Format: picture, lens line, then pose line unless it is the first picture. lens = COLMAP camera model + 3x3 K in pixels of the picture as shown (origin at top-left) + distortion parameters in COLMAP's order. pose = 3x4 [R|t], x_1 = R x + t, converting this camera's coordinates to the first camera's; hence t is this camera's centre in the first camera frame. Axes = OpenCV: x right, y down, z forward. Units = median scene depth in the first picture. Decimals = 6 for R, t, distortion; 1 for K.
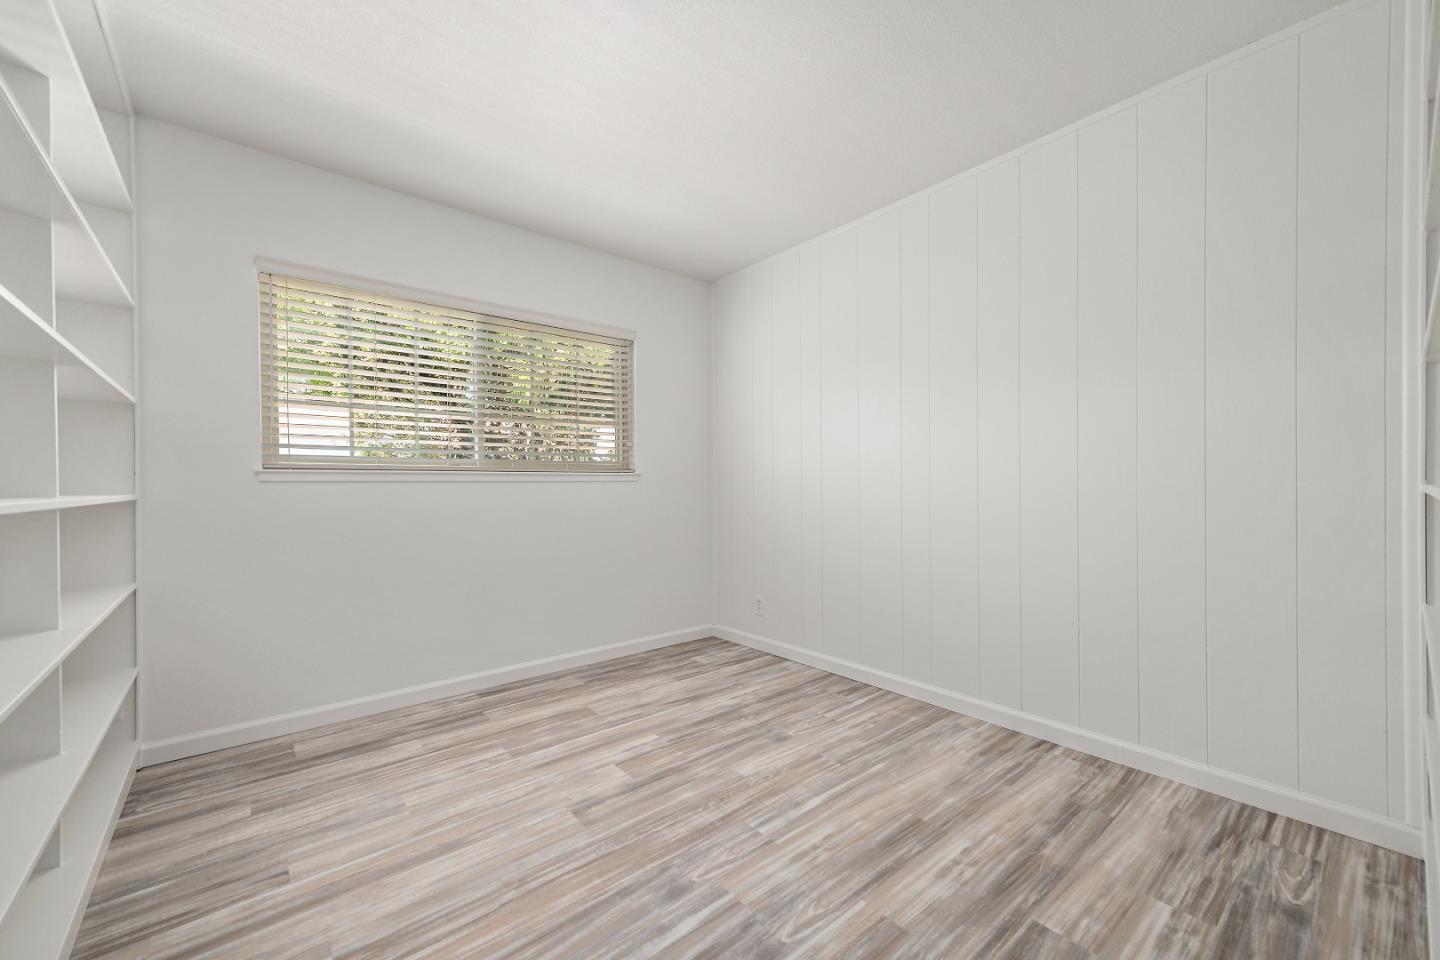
lens RADIAL K [[573.5, 0, 720.0], [0, 573.5, 480.0], [0, 0, 1]] dist [-0.015311, -0.000369]
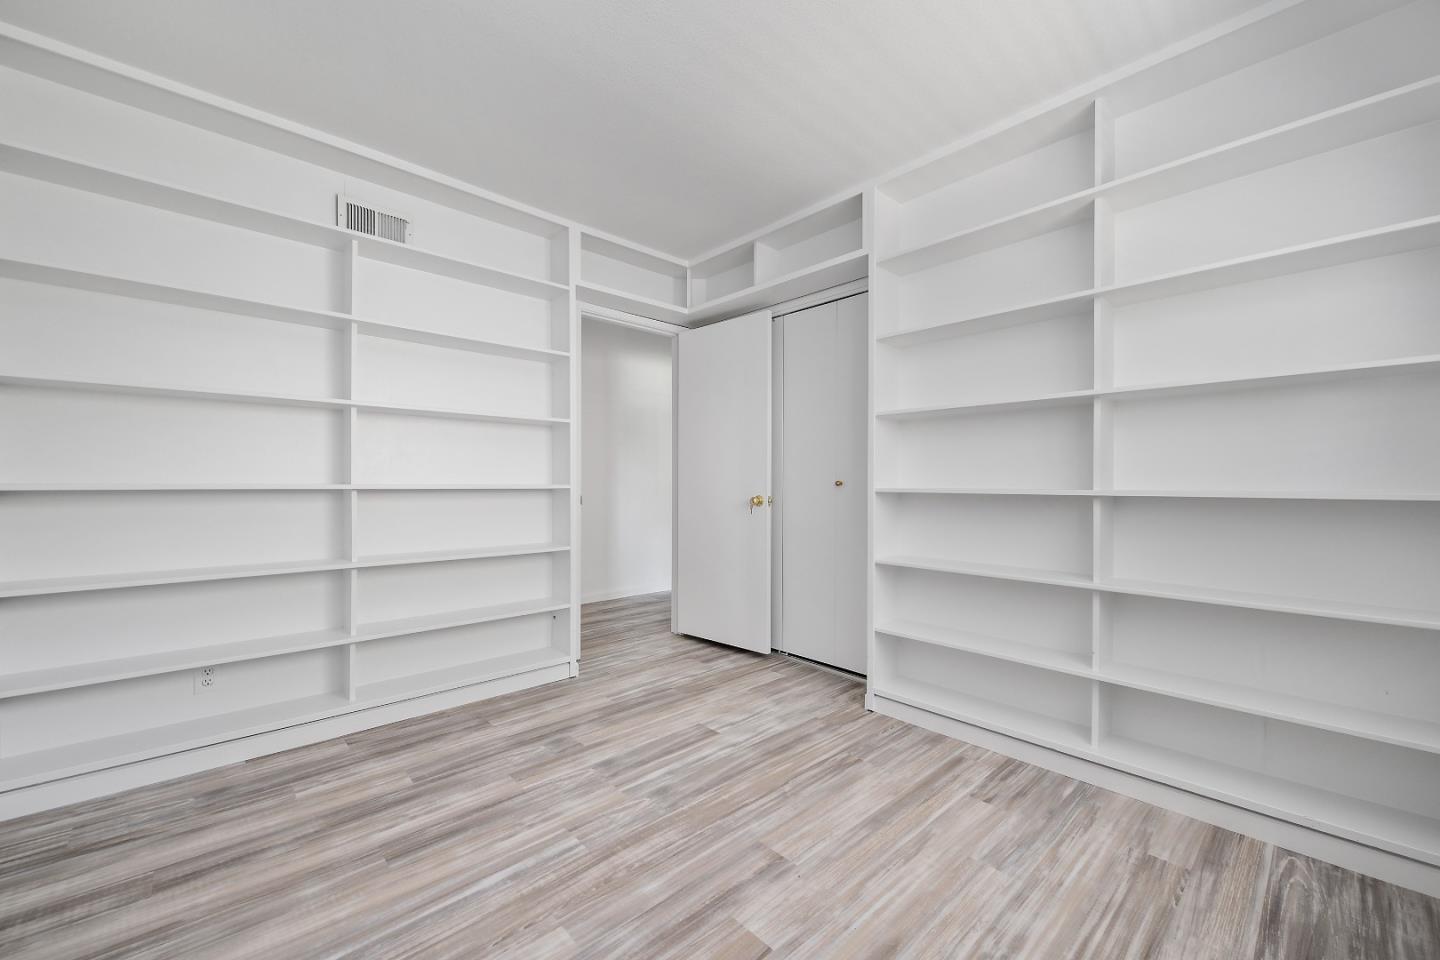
lens RADIAL K [[580.1, 0, 720.0], [0, 580.1, 480.0], [0, 0, 1]] dist [-0.017237, -0.000245]
pose [[-0.998945, 0.000637, -0.045910, -0.129982], [0.001152, 0.999937, -0.011189, 0.016158], [0.045900, -0.011230, -0.998883, 2.026877]]
